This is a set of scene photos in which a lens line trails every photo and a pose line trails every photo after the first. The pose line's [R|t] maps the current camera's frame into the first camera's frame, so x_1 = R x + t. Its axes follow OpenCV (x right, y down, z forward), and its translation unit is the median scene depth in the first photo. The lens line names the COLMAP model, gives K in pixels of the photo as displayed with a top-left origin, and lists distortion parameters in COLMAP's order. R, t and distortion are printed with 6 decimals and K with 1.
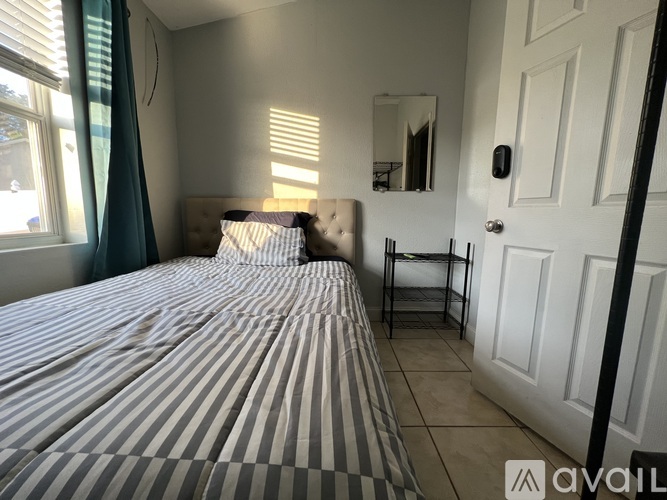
lens RADIAL K [[269.0, 0, 333.8], [0, 269.0, 249.2], [0, 0, 1]] dist [-0.007887, 0.000458]
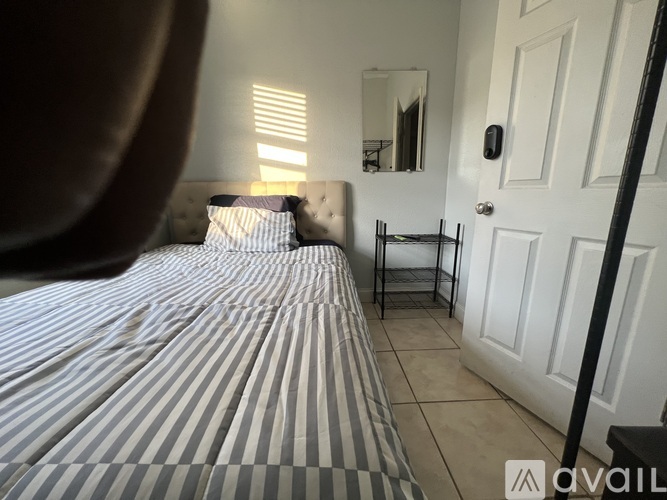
lens RADIAL K [[269.0, 0, 334.1], [0, 269.0, 249.9], [0, 0, 1]] dist [-0.007887, 0.000458]
pose [[0.999064, -0.026335, 0.034327, -0.000790], [0.023608, 0.996709, 0.077544, -0.027878], [-0.036256, -0.076661, 0.996398, 0.014211]]
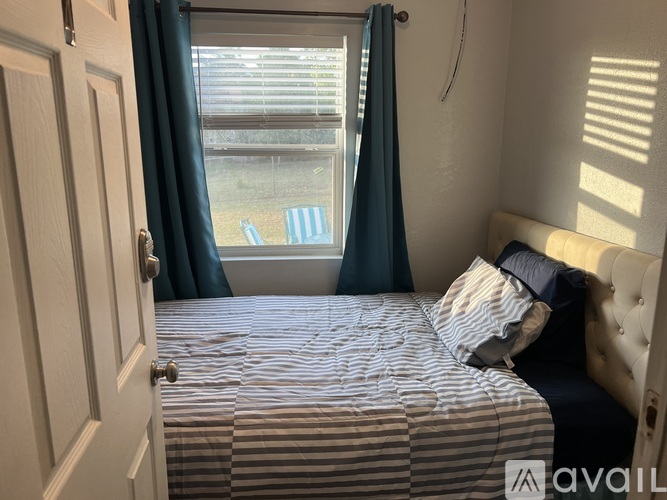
lens RADIAL K [[496.1, 0, 336.1], [0, 496.1, 251.2], [0, 0, 1]] dist [0.042209, -0.063589]
pose [[0.113997, 0.204061, -0.972298, 1.430880], [-0.133911, 0.972903, 0.188488, -0.584064], [0.984415, 0.108715, 0.138234, 0.900921]]
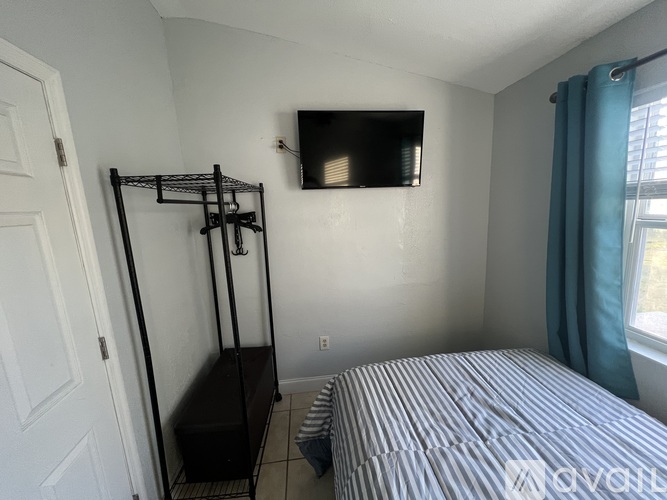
lens RADIAL K [[269.0, 0, 333.2], [0, 269.0, 248.7], [0, 0, 1]] dist [-0.007887, 0.000458]
pose [[-0.992370, 0.047225, -0.113893, 0.251479], [0.012113, 0.956614, 0.291108, -0.769007], [0.122699, 0.287507, -0.949887, 1.532866]]
